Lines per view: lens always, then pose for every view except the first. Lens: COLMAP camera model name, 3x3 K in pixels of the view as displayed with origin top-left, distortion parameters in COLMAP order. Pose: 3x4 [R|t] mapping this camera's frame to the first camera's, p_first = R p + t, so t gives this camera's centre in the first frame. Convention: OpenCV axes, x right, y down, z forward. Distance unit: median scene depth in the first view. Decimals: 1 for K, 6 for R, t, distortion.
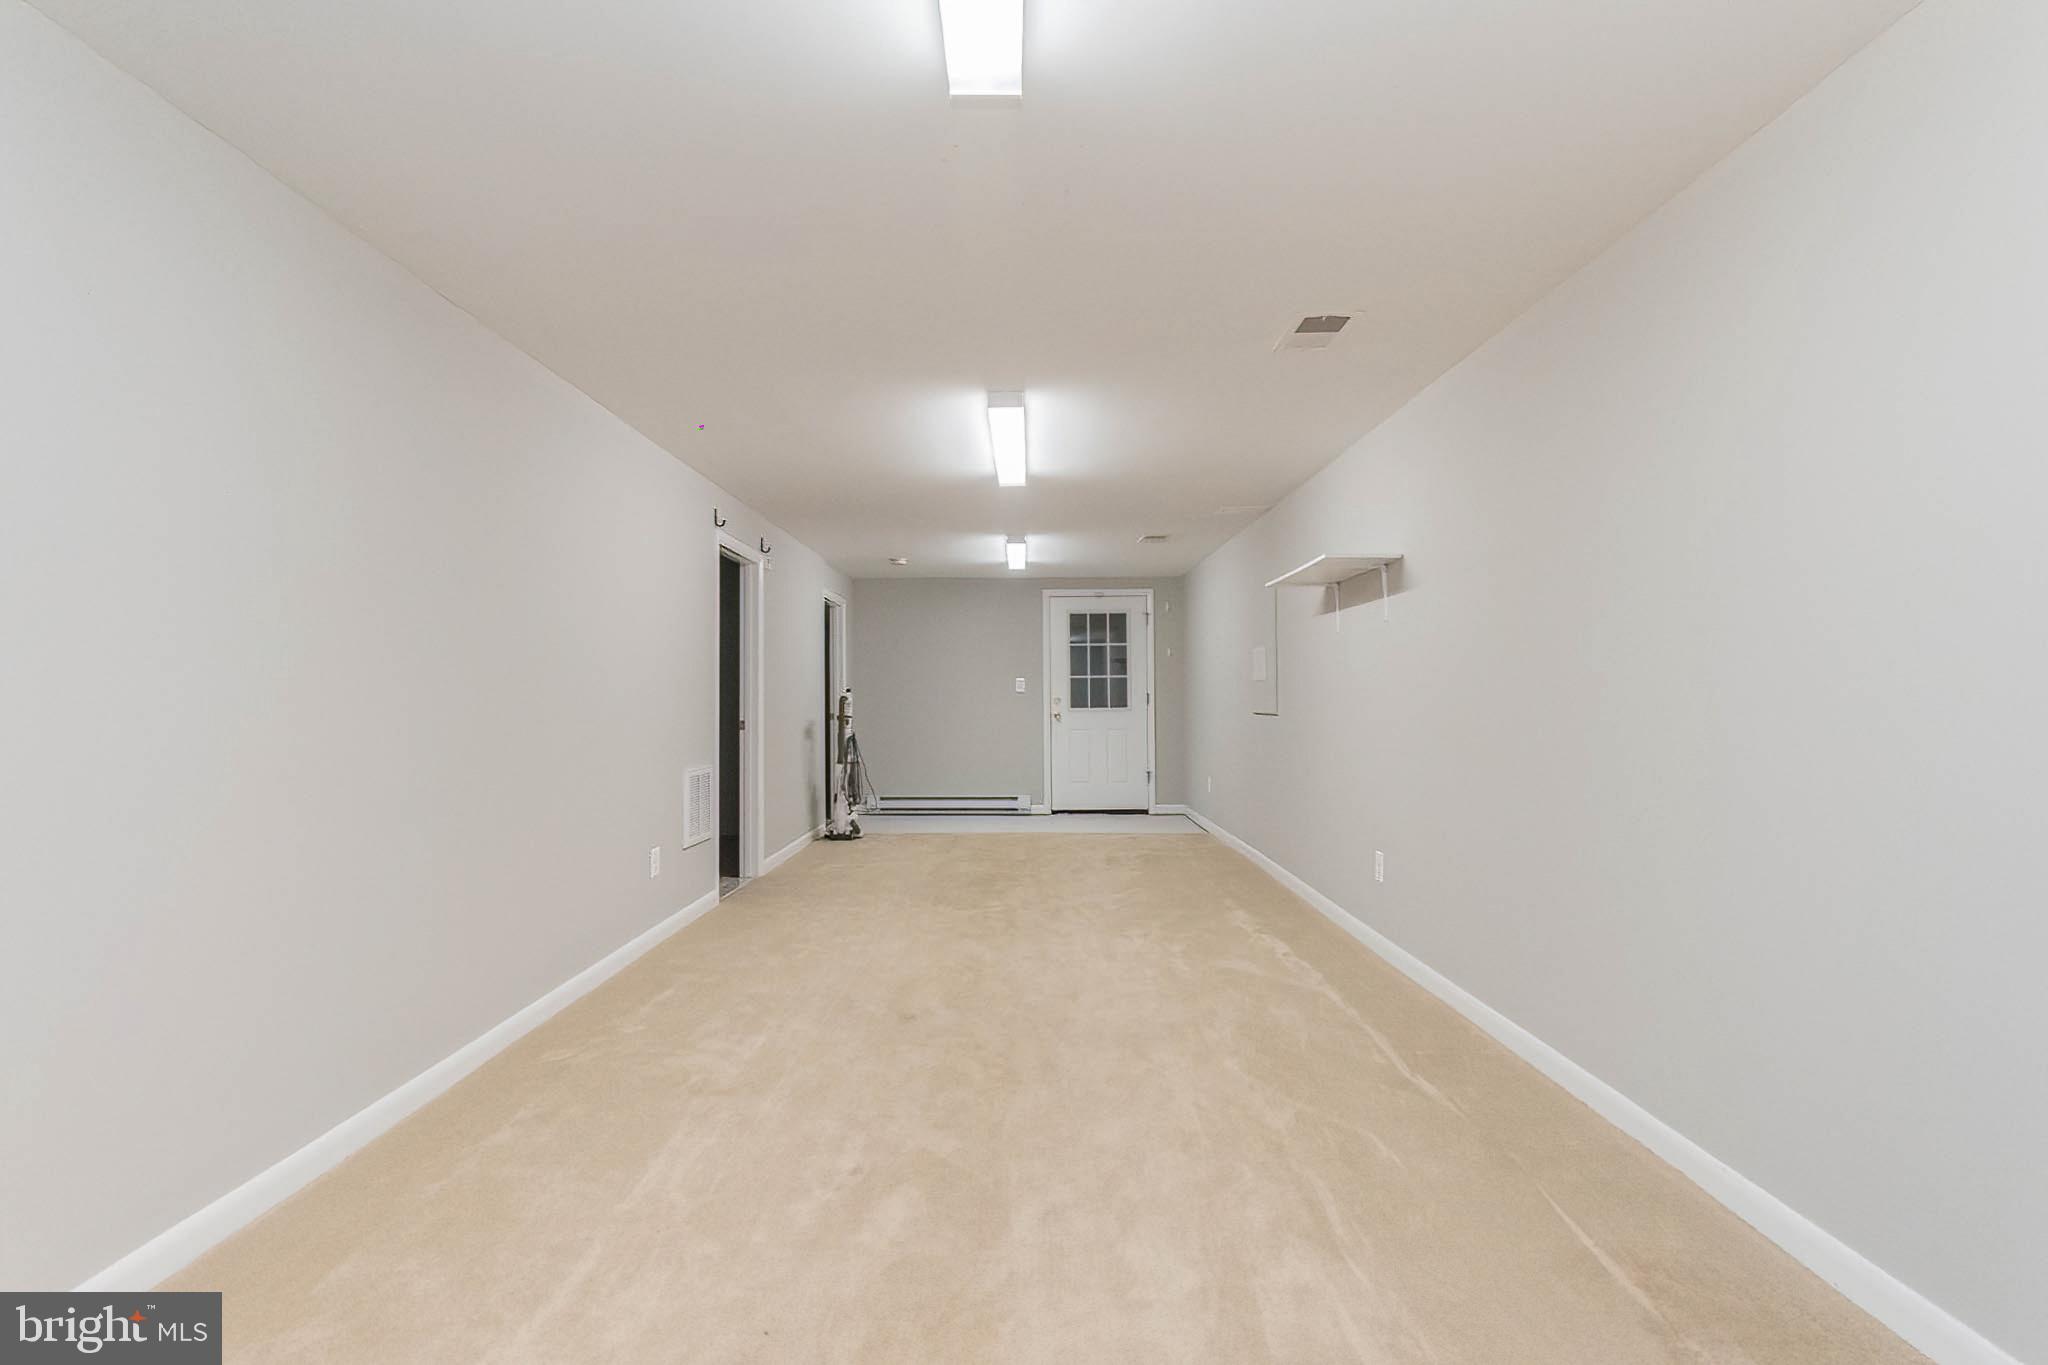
lens RADIAL K [[909.8, 0, 1020.0], [0, 909.8, 695.1], [0, 0, 1]] dist [0.013369, 0.000162]
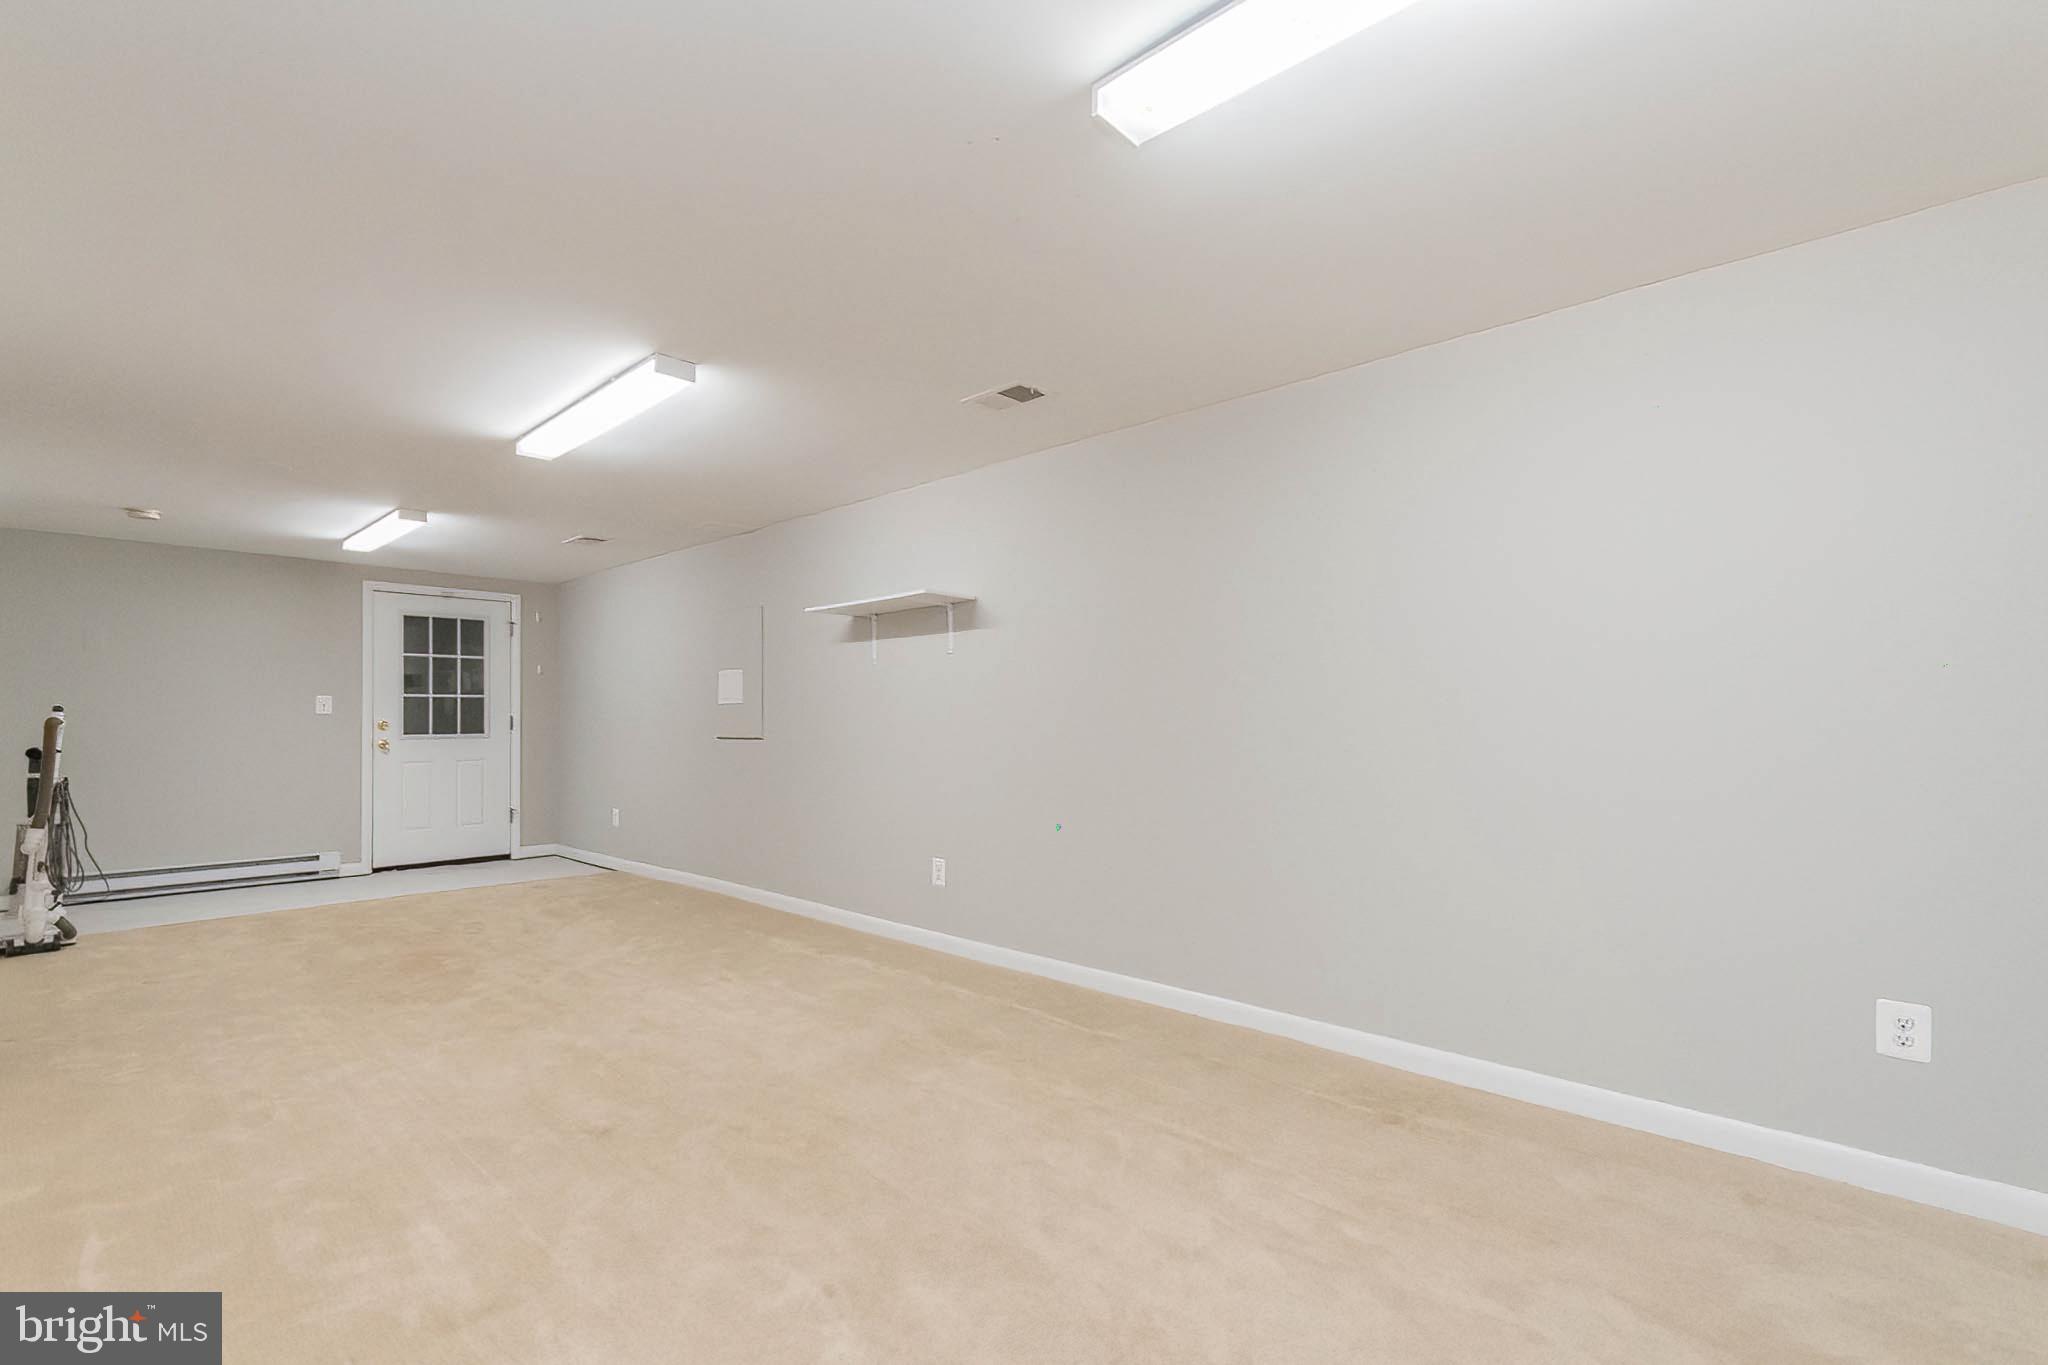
lens RADIAL K [[910.9, 0, 1018.5], [0, 910.9, 713.1], [0, 0, 1]] dist [0.002364, 0.000658]
pose [[0.674877, 0.008872, 0.737877, -0.203553], [-0.002616, 0.999950, -0.009630, 0.001826], [-0.737926, 0.004568, 0.674867, 0.094797]]
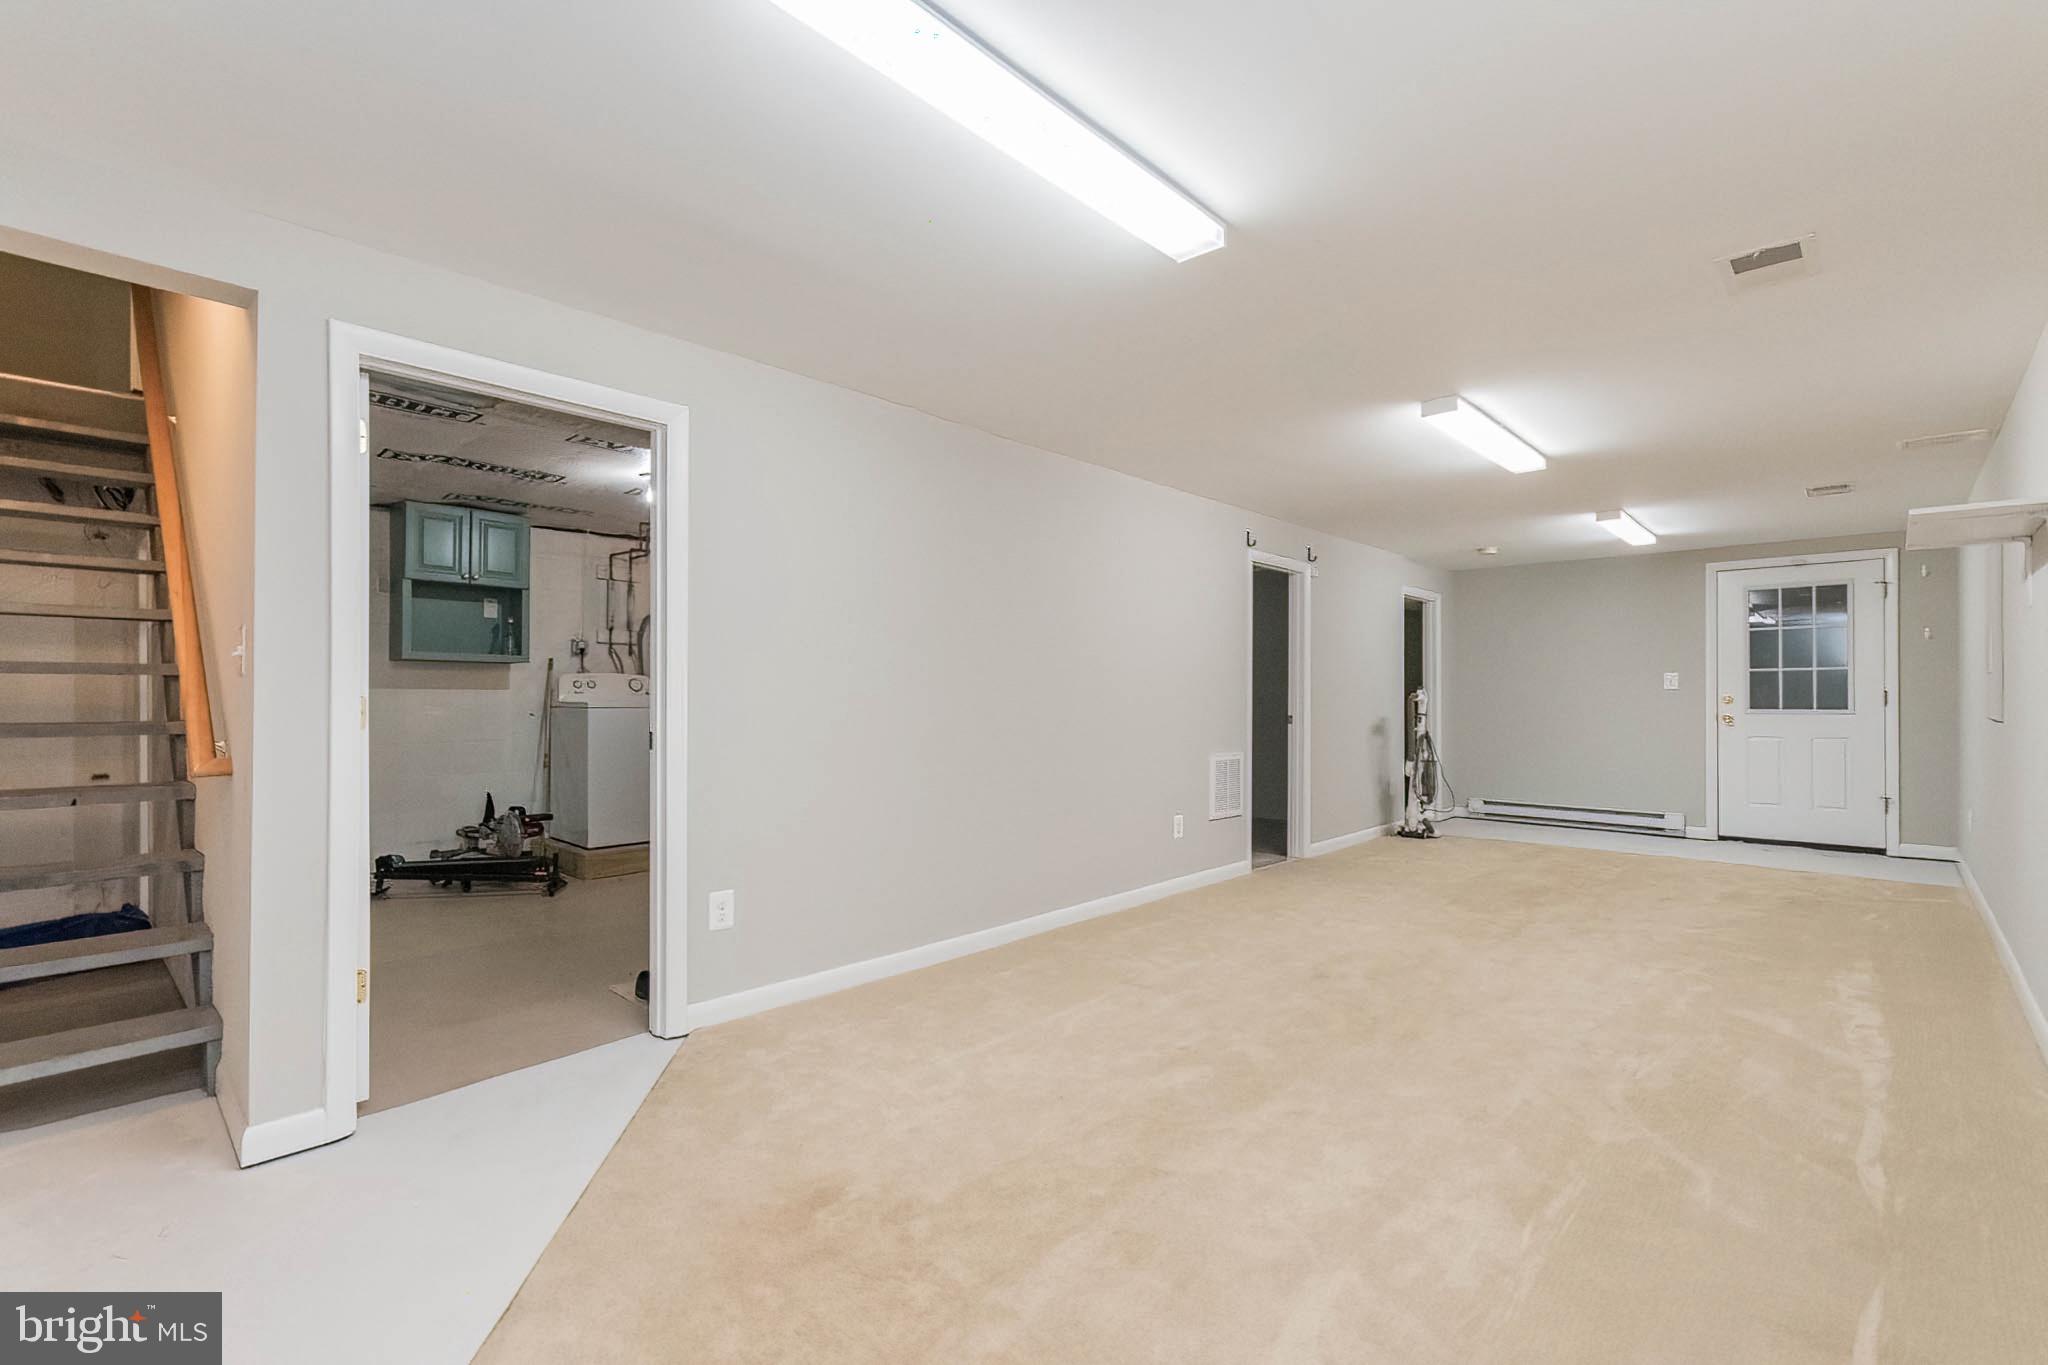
lens RADIAL K [[919.6, 0, 988.8], [0, 919.6, 701.4], [0, 0, 1]] dist [0.011422, -0.000401]
pose [[0.723283, 0.009056, -0.690493, 0.163175], [-0.001712, 0.999934, 0.011321, -0.000861], [0.690550, -0.007006, 0.723251, -0.051589]]
